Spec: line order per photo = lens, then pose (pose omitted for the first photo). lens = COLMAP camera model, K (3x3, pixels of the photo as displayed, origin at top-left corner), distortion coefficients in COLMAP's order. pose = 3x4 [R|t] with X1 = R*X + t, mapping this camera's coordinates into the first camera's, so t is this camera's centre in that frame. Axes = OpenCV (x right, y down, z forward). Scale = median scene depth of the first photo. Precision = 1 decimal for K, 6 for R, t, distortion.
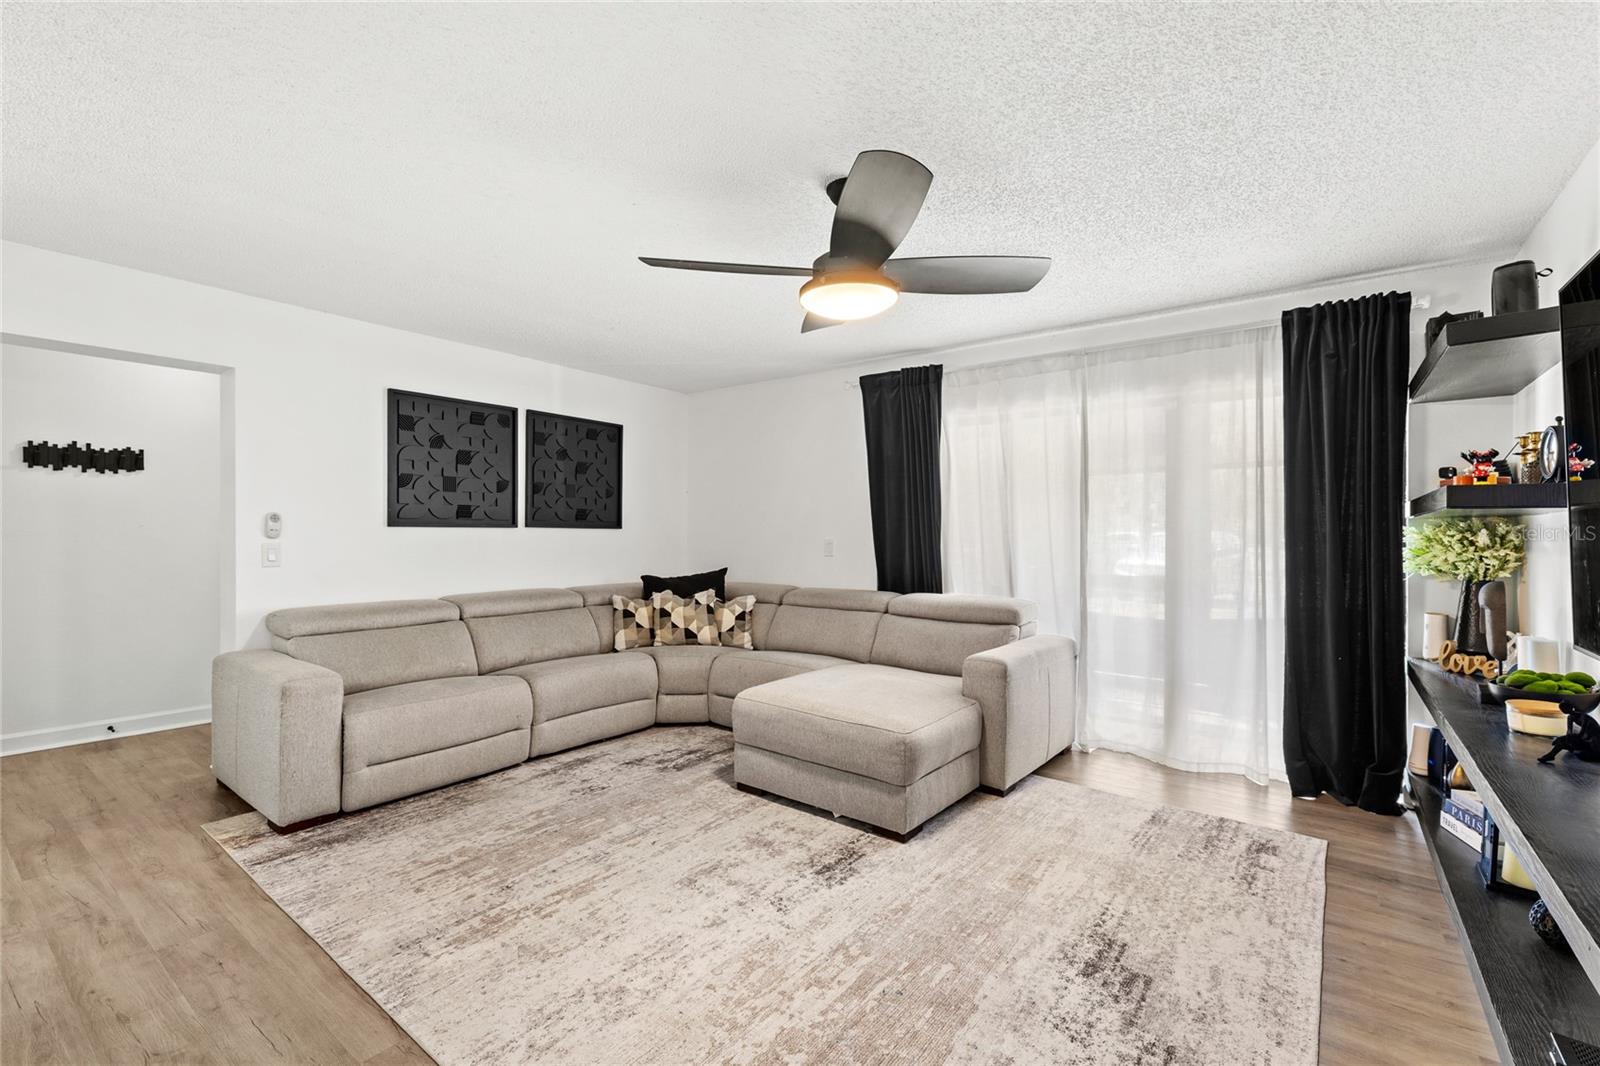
lens RADIAL K [[693.3, 0, 789.4], [0, 693.3, 537.4], [0, 0, 1]] dist [0.005900, -0.000111]
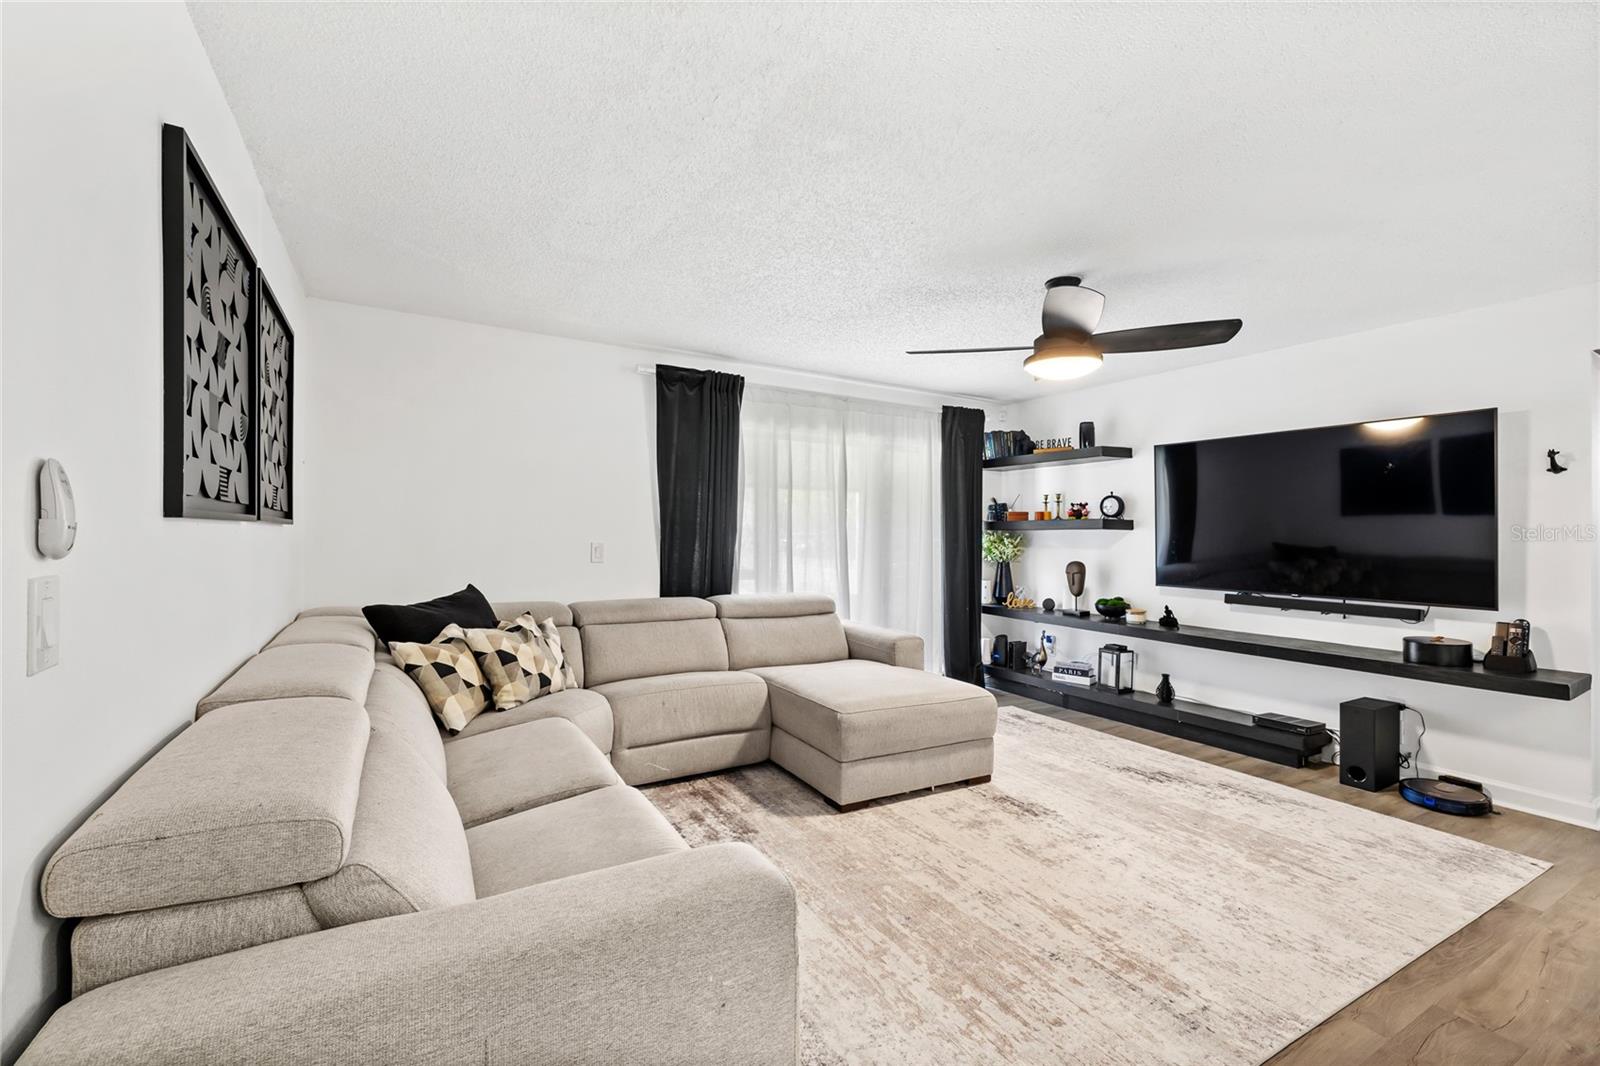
lens RADIAL K [[693.3, 0, 789.6], [0, 693.3, 532.2], [0, 0, 1]] dist [0.005900, -0.000111]
pose [[0.374321, 0.007713, 0.927267, -1.114956], [-0.007694, 0.999957, -0.005211, -0.011387], [-0.927267, -0.005184, 0.374364, 0.823996]]
